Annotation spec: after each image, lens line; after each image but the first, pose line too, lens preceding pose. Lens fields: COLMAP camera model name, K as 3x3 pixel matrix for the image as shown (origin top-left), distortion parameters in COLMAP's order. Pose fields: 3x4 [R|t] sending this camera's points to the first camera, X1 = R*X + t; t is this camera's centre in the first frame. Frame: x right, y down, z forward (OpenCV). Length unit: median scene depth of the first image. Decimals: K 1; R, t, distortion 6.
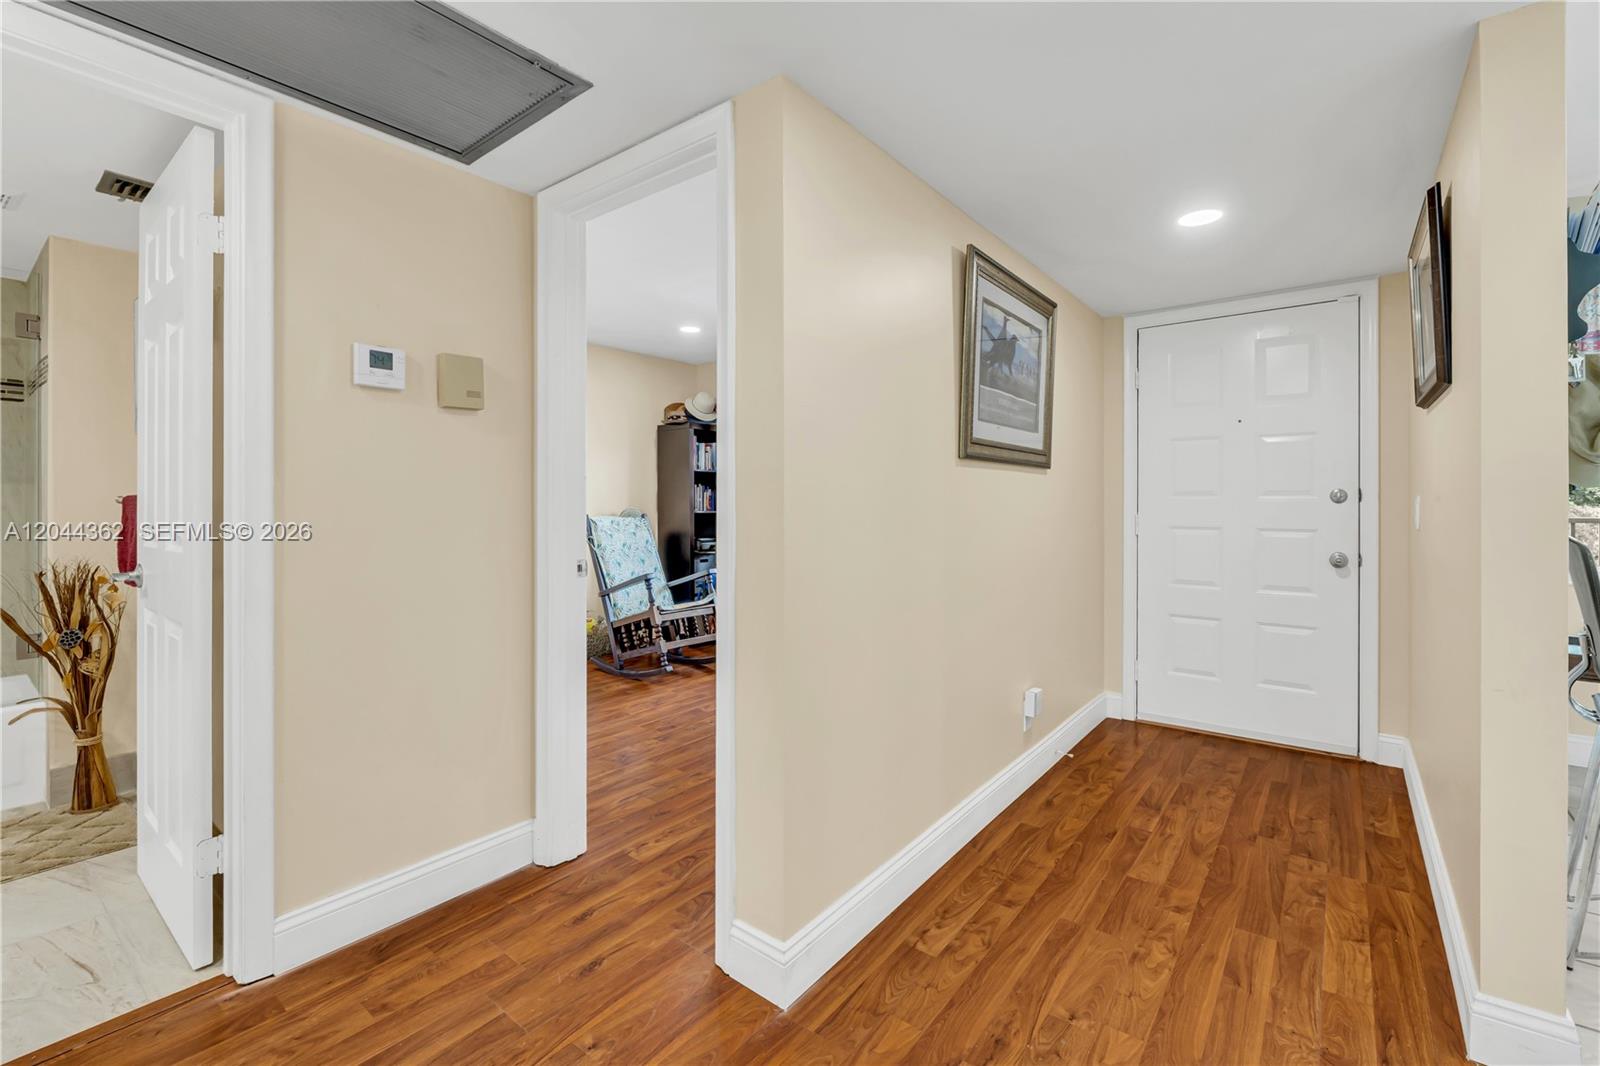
lens RADIAL K [[683.0, 0, 797.0], [0, 683.0, 519.3], [0, 0, 1]] dist [-0.011213, 0.000555]
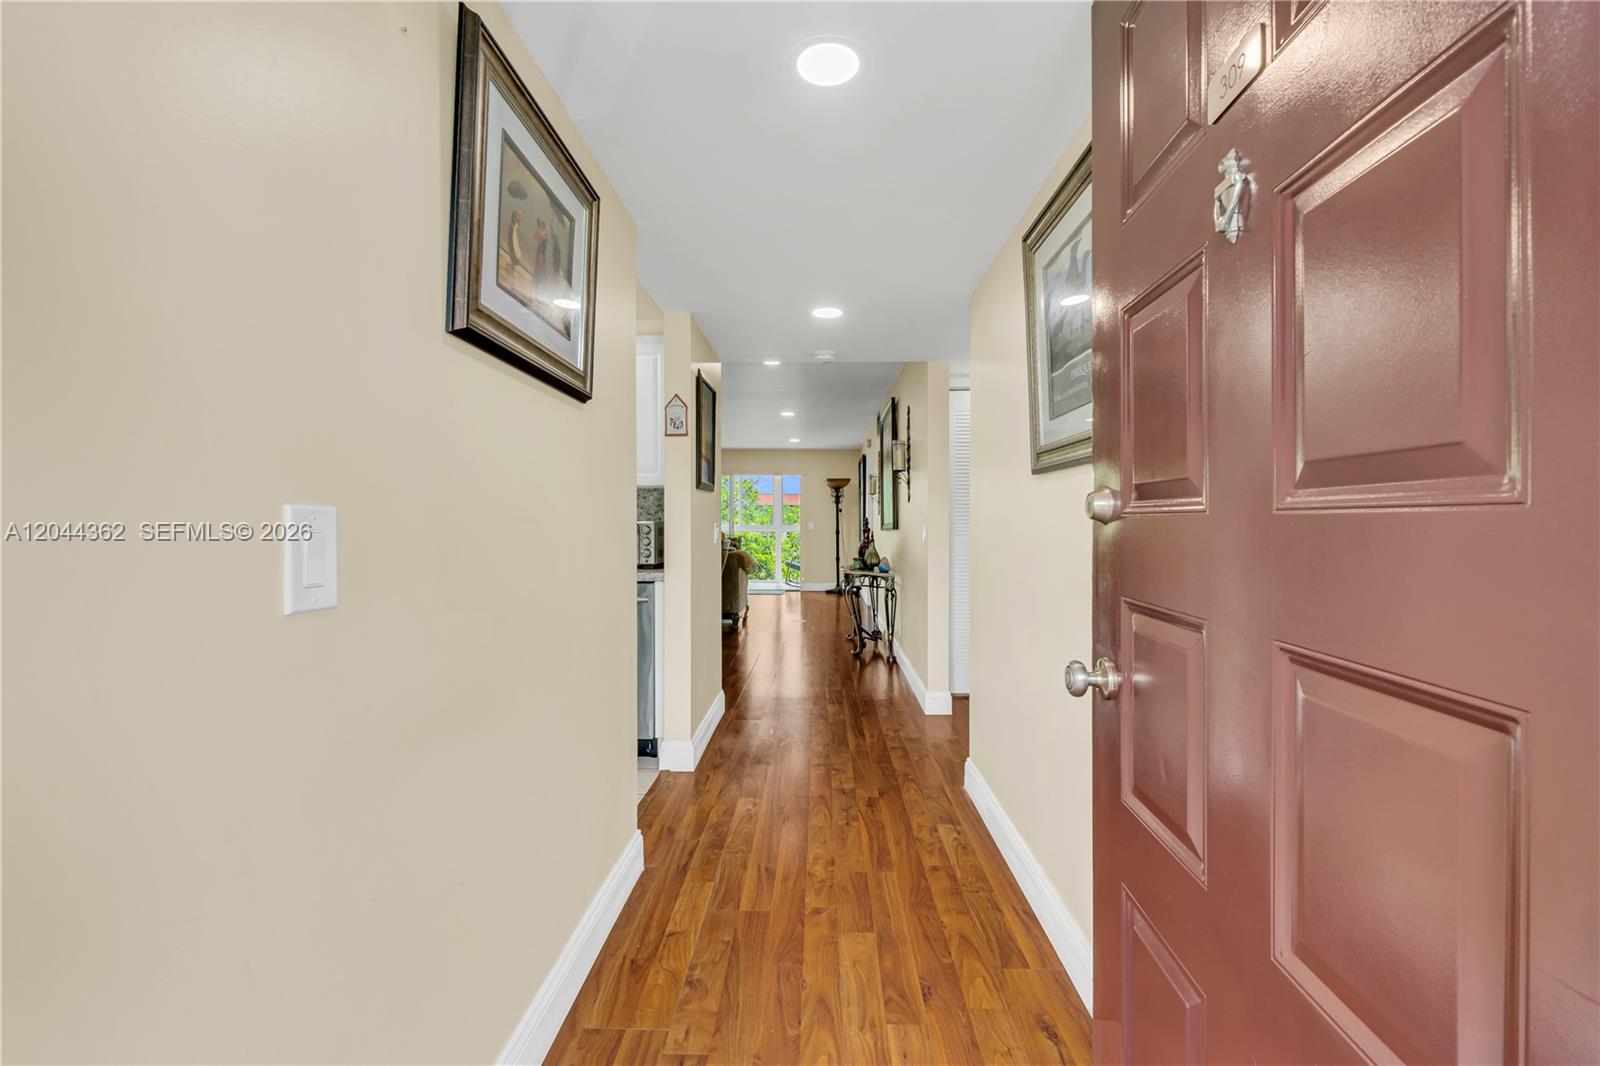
lens RADIAL K [[683.0, 0, 797.0], [0, 683.0, 519.3], [0, 0, 1]] dist [-0.011213, 0.000555]
pose [[-0.800833, -0.001410, -0.598886, 1.214325], [-0.011977, 0.999835, 0.013663, -0.037475], [0.598768, 0.018114, -0.800718, 1.807742]]
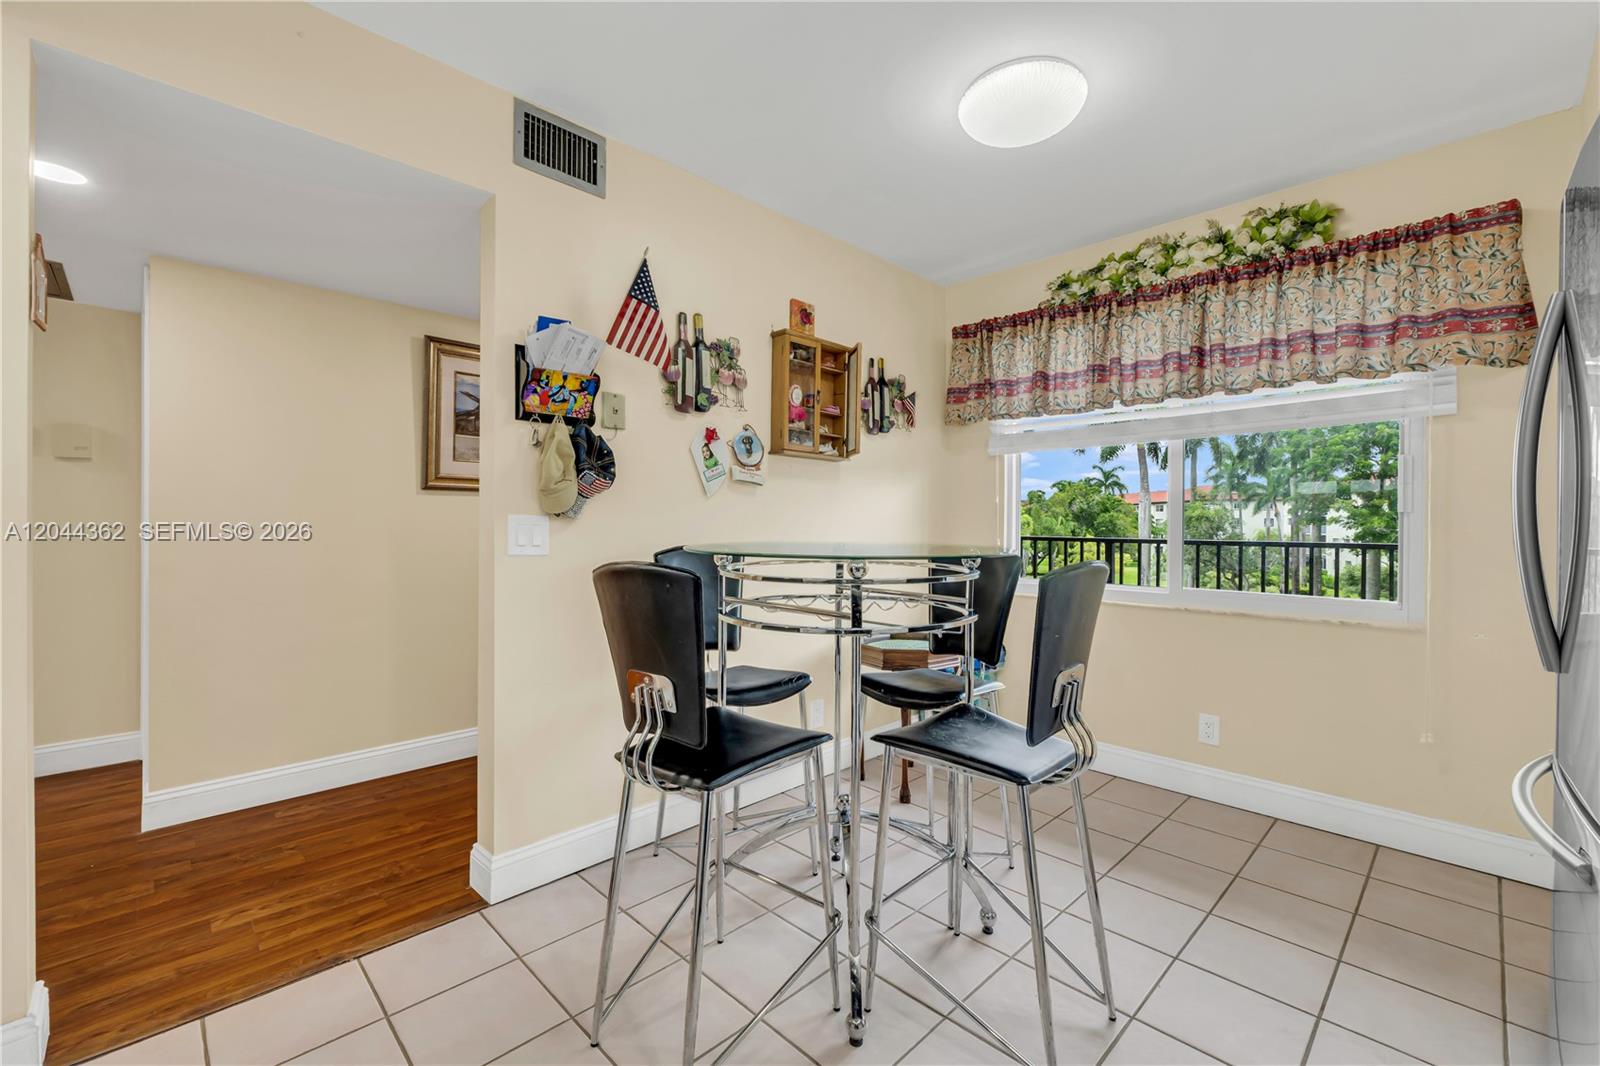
lens RADIAL K [[683.0, 0, 797.0], [0, 683.0, 519.3], [0, 0, 1]] dist [-0.011213, 0.000555]
pose [[0.991850, 0.008461, -0.127129, 1.392976], [-0.011341, 0.999695, -0.021944, -0.001466], [0.126905, 0.023207, 0.991643, -0.330695]]
